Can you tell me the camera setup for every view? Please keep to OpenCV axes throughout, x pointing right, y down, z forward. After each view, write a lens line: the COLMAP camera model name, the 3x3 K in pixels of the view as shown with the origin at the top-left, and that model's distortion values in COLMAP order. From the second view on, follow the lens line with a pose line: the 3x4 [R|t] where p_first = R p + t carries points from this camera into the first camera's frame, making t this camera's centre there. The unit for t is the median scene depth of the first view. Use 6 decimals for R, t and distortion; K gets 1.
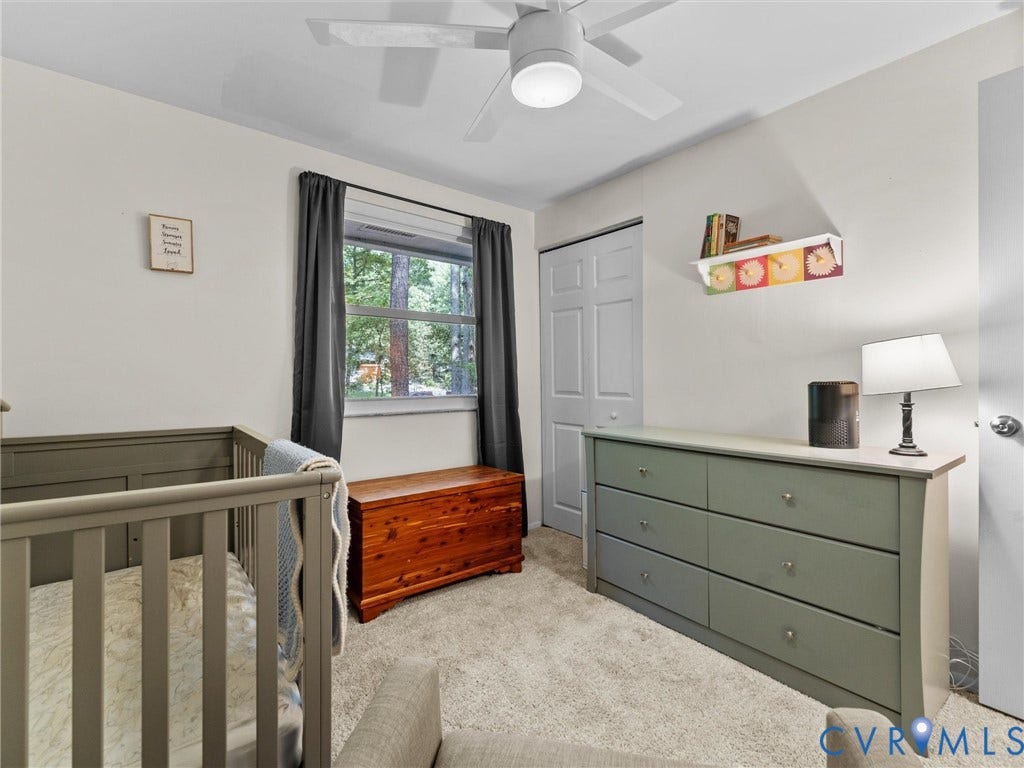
lens RADIAL K [[468.1, 0, 514.1], [0, 468.1, 377.9], [0, 0, 1]] dist [0.000230, -0.000417]
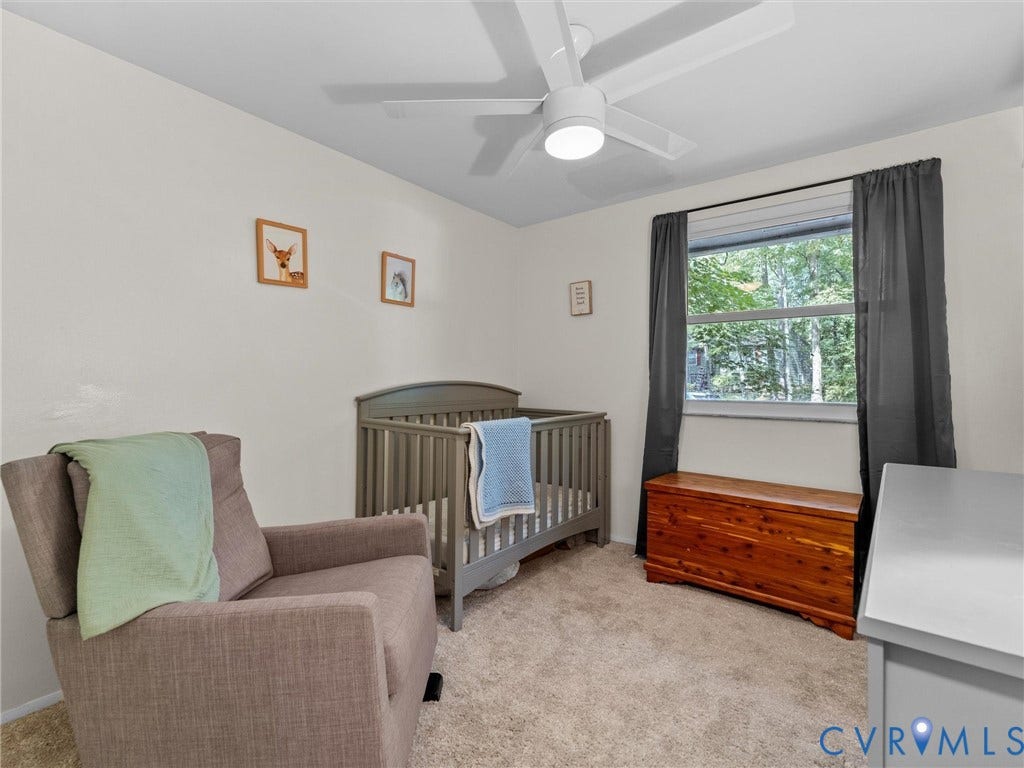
lens RADIAL K [[468.1, 0, 507.9], [0, 468.1, 381.6], [0, 0, 1]] dist [0.000230, -0.000417]
pose [[0.229935, 0.010443, -0.973150, 0.688875], [-0.003539, 0.999945, 0.009894, -0.007906], [0.973200, 0.001169, 0.229959, 0.323249]]
